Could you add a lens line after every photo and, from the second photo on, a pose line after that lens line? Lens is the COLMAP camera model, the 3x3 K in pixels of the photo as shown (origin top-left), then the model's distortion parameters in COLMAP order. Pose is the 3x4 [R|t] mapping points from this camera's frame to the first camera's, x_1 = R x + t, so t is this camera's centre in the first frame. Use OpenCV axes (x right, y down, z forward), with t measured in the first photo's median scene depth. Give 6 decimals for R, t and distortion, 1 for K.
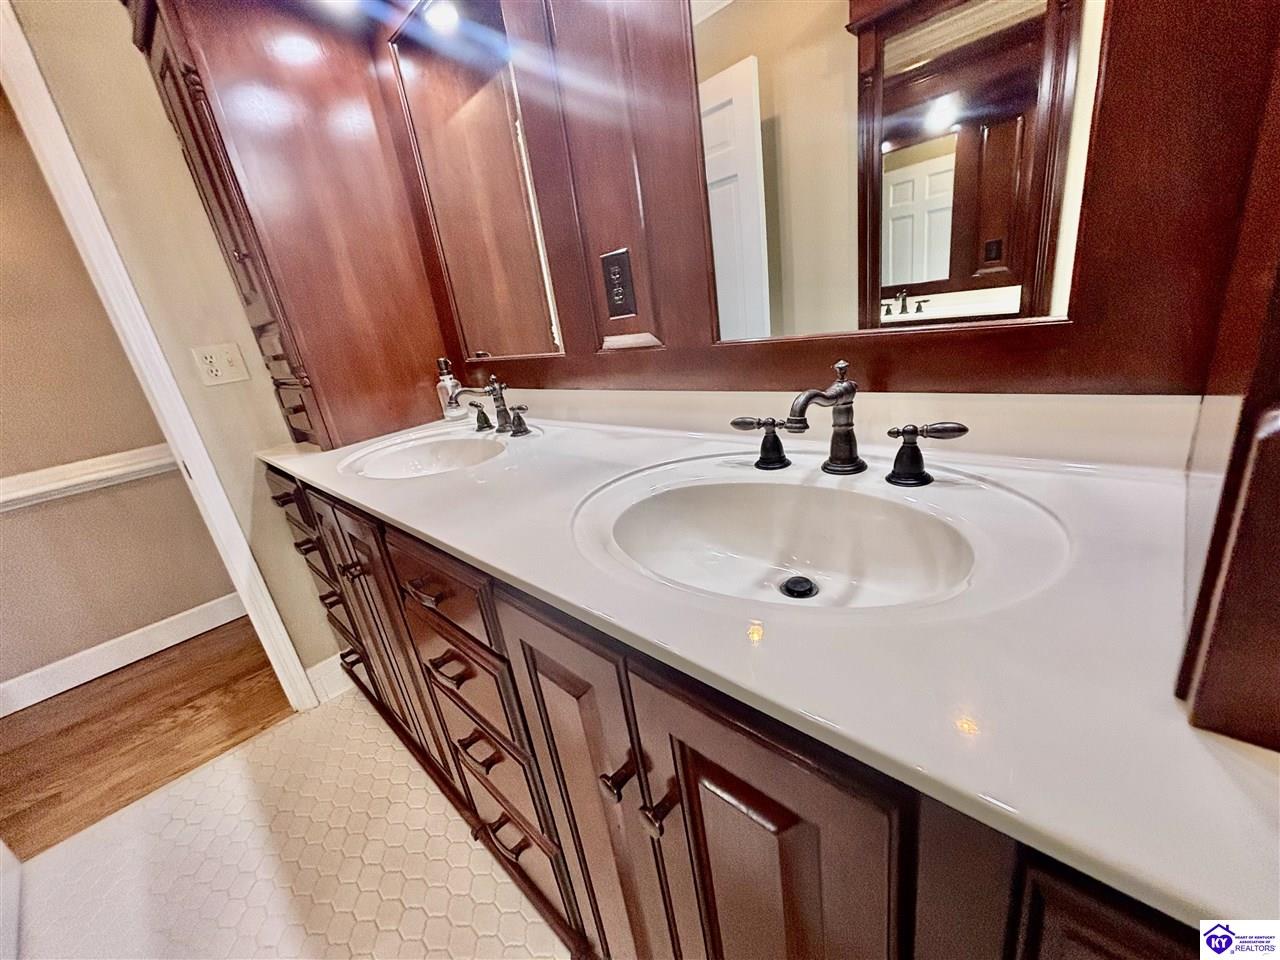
lens RADIAL K [[512.5, 0, 641.6], [0, 512.5, 481.9], [0, 0, 1]] dist [0.002906, 0.000273]
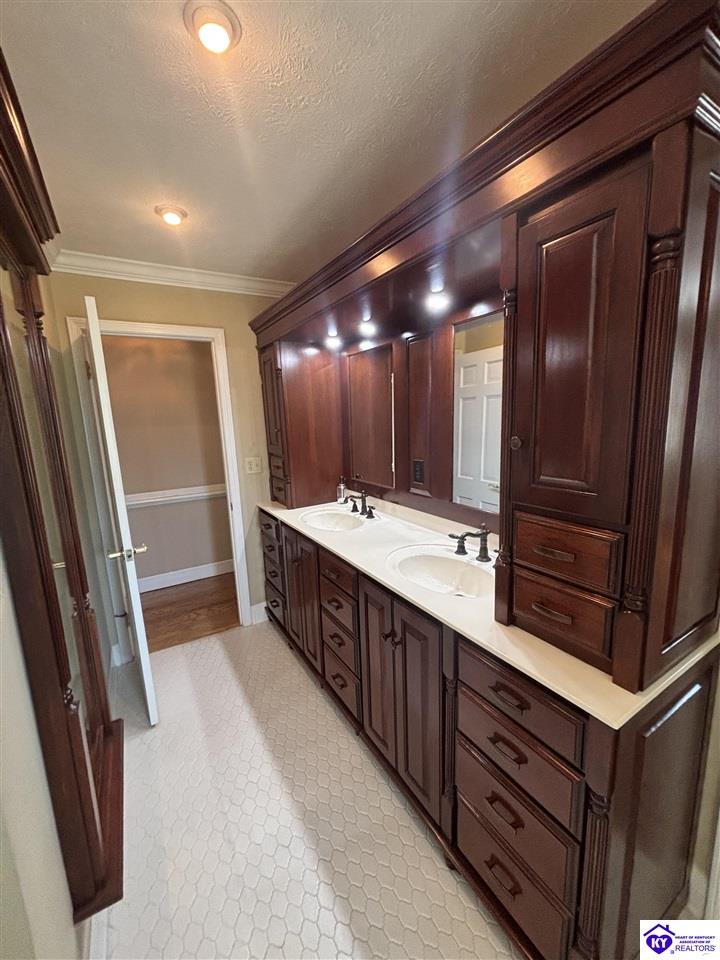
lens RADIAL K [[384.4, 0, 360.0], [0, 384.4, 480.0], [0, 0, 1]] dist [0.002906, 0.000273]
pose [[0.961494, 0.148320, -0.231367, 0.093133], [-0.179471, 0.976432, -0.119876, -0.042717], [0.208135, 0.156783, 0.965453, -0.695600]]
